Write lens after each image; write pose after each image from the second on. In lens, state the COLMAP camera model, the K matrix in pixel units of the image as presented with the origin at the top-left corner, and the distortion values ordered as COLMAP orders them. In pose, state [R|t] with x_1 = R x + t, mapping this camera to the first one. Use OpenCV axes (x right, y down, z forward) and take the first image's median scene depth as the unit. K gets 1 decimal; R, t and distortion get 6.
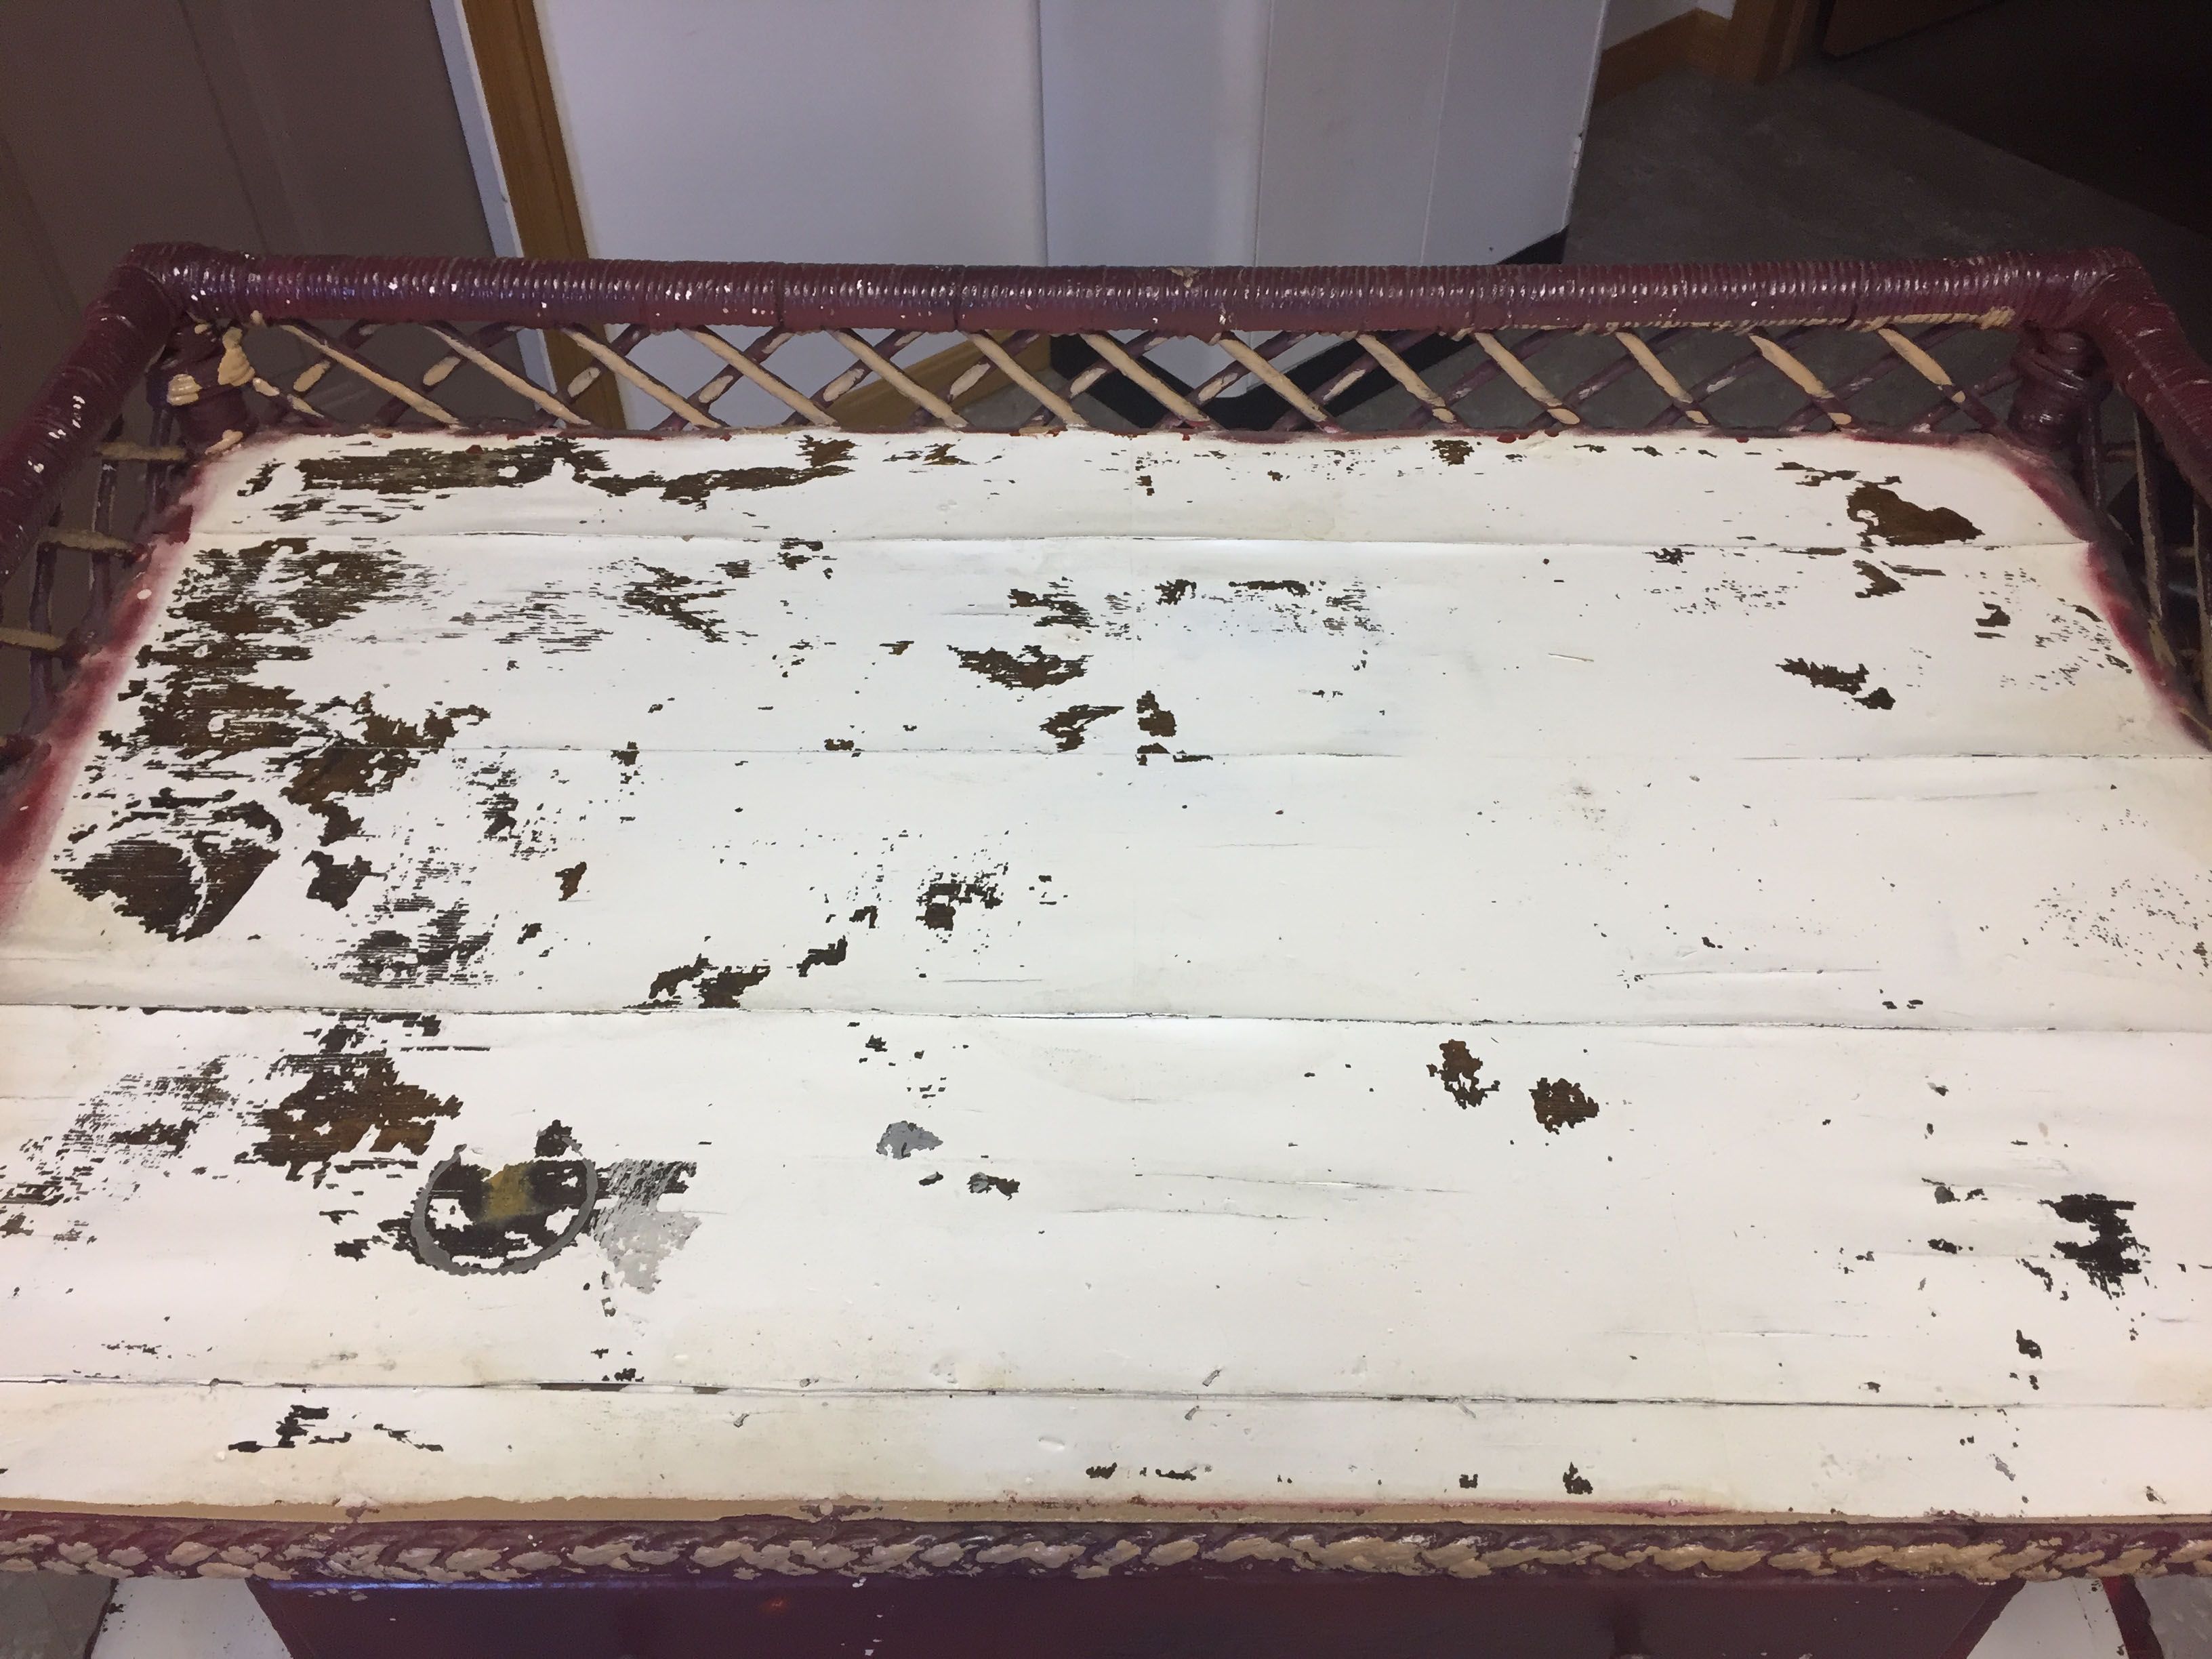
lens RADIAL K [[1875.7, 0, 1097.5], [0, 1875.7, 756.9], [0, 0, 1]] dist [0.096089, -0.153477]
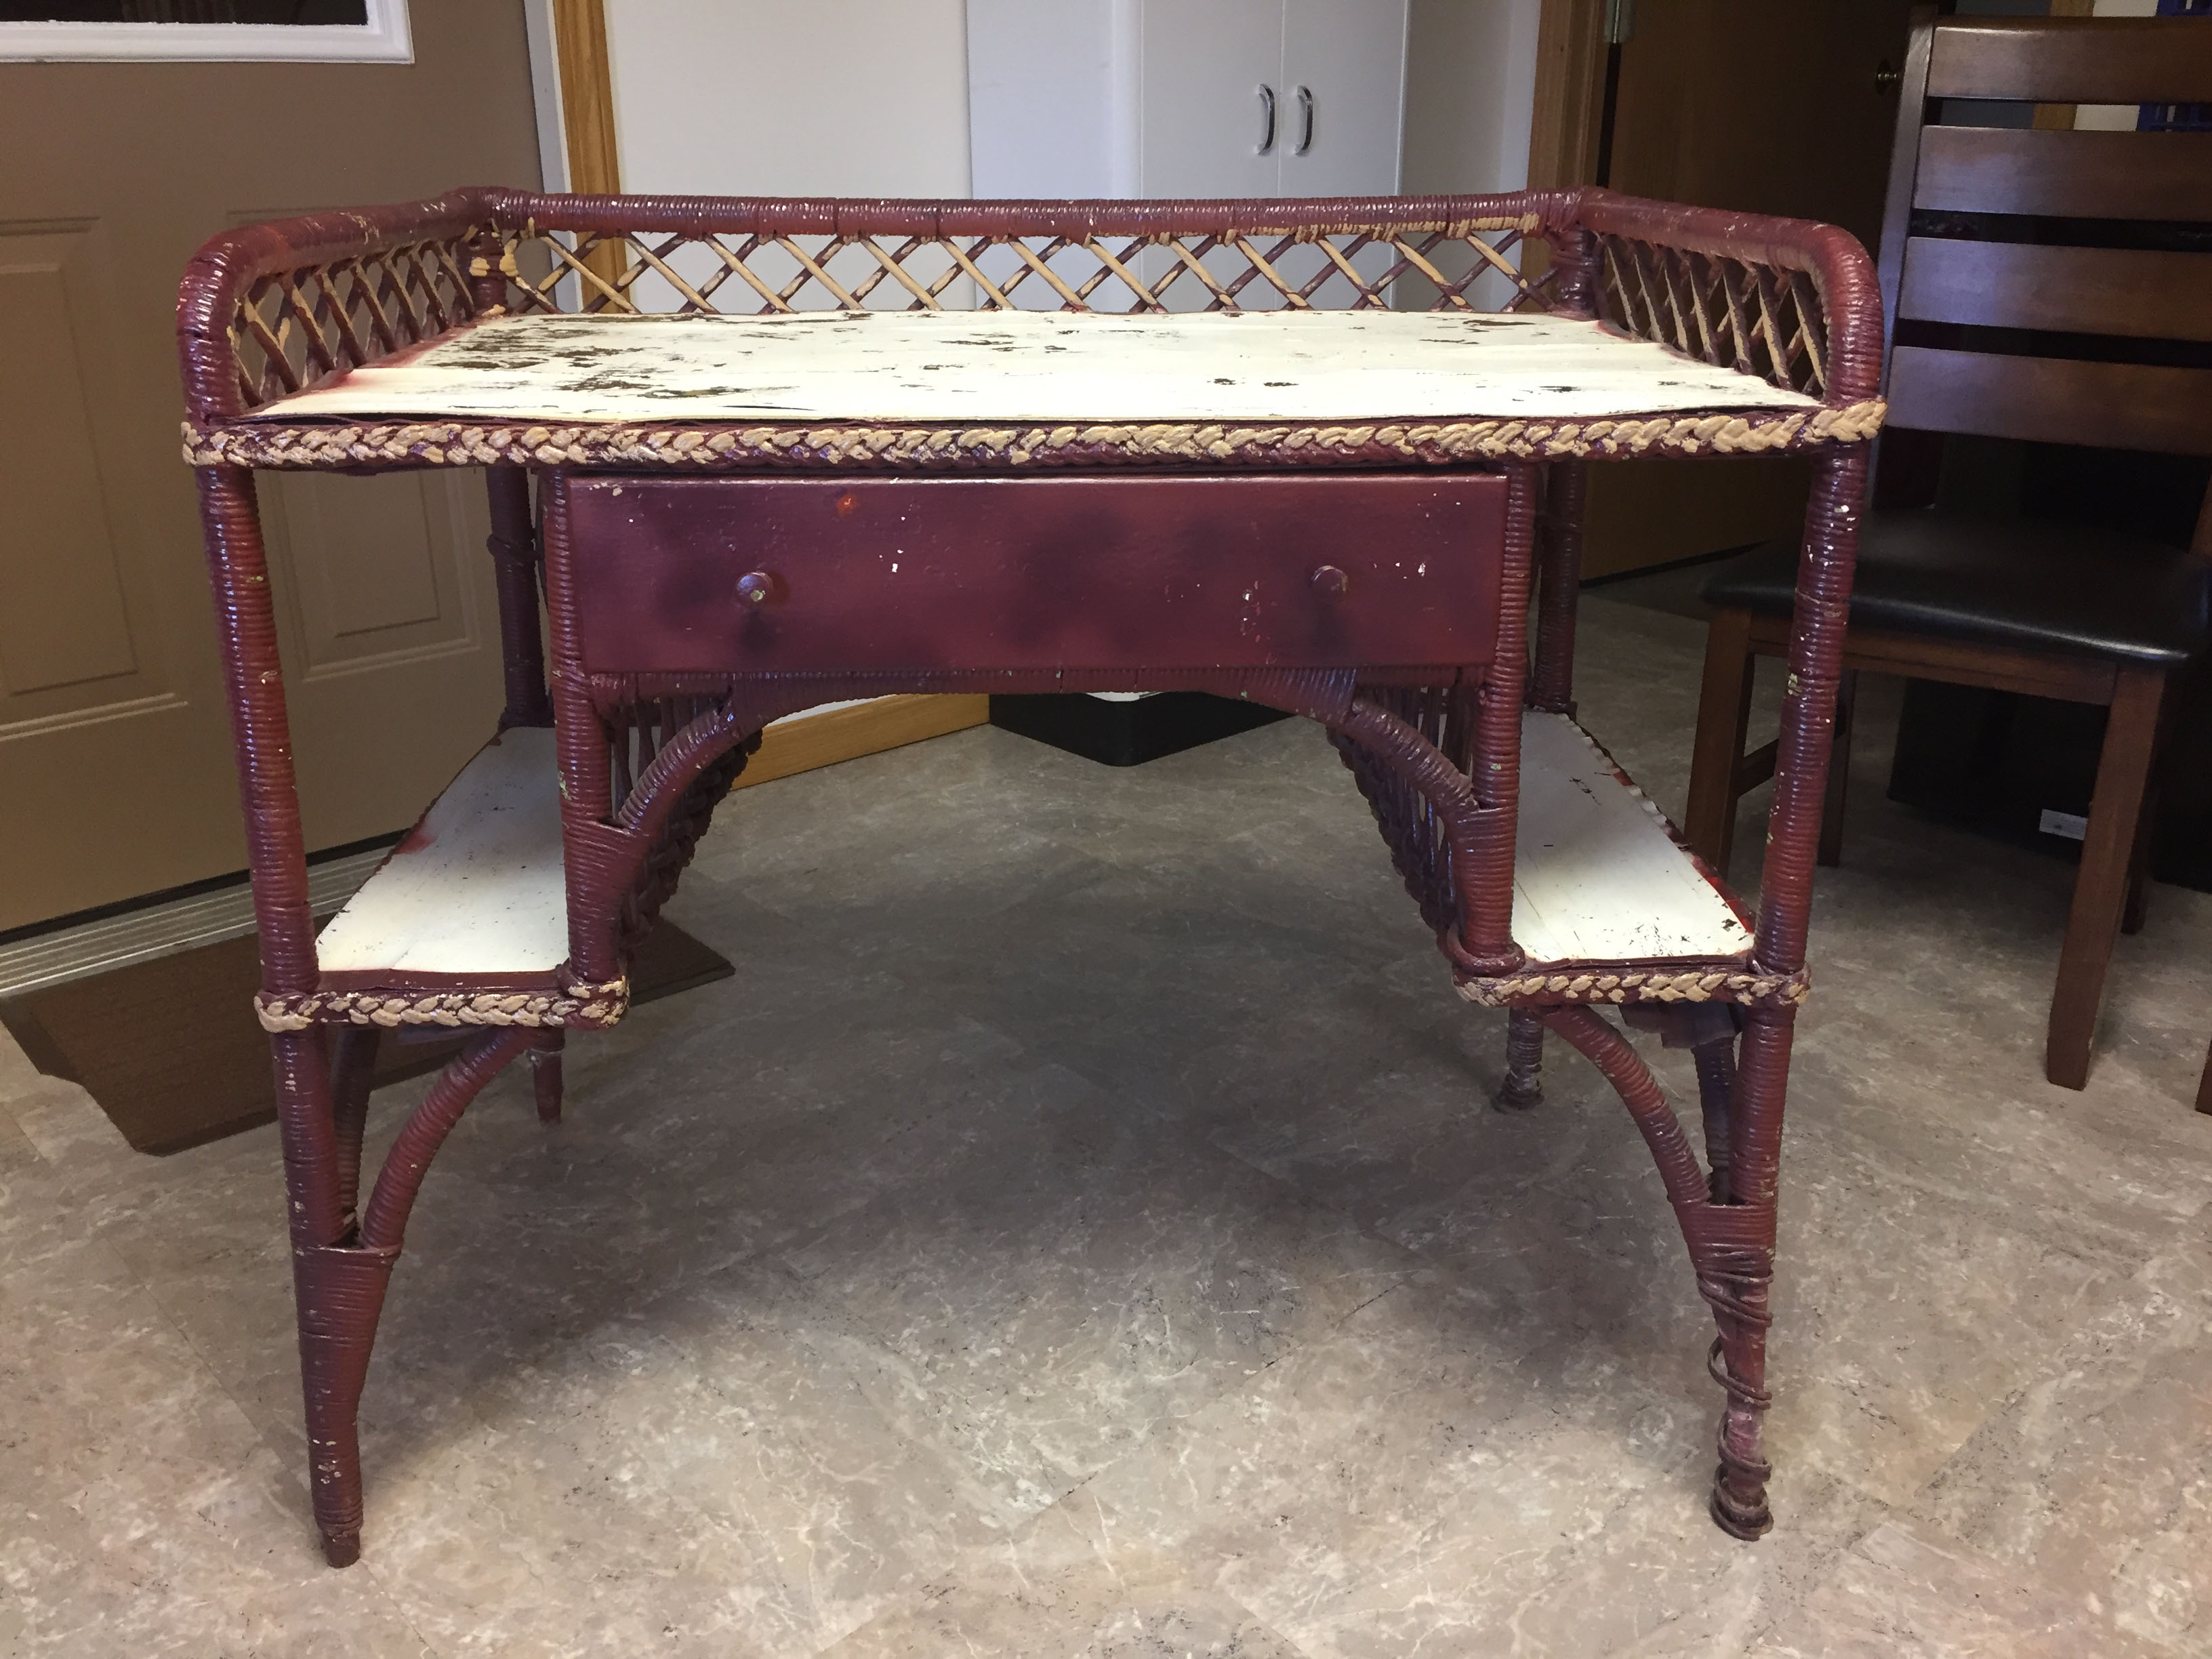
lens RADIAL K [[1875.7, 0, 1097.5], [0, 1875.7, 756.9], [0, 0, 1]] dist [0.096089, -0.153477]
pose [[0.999240, -0.009612, 0.037775, 0.000729], [0.025144, 0.899477, -0.436245, 0.958971], [-0.029785, 0.436863, 0.899035, -0.346912]]
